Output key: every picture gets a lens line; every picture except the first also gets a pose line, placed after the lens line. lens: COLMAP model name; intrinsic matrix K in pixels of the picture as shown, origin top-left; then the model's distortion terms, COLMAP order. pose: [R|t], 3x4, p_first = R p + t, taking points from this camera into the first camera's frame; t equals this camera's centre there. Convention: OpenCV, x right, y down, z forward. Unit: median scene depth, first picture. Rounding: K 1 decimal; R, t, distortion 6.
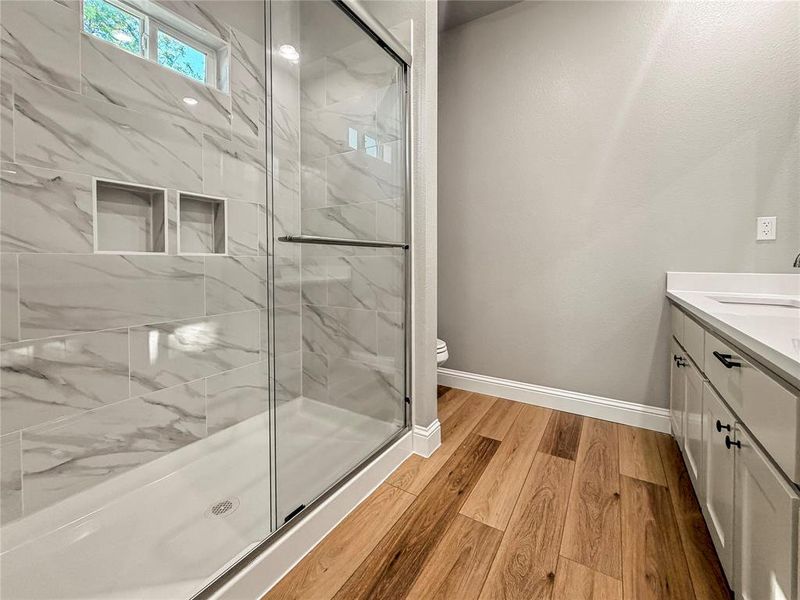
lens RADIAL K [[336.8, 0, 401.5], [0, 336.8, 268.8], [0, 0, 1]] dist [-0.000884, -0.000374]
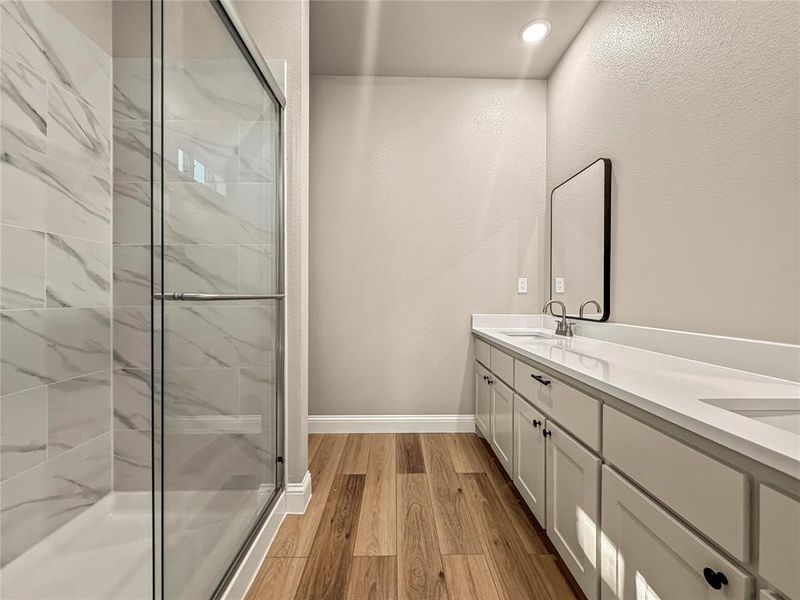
lens RADIAL K [[327.5, 0, 400.0], [0, 327.5, 300.0], [0, 0, 1]] dist [0.002027, -0.000073]
pose [[0.840097, -0.004935, 0.542414, -0.193944], [0.011220, 0.999903, -0.008280, -0.044074], [-0.542321, 0.013042, 0.840070, 0.043049]]
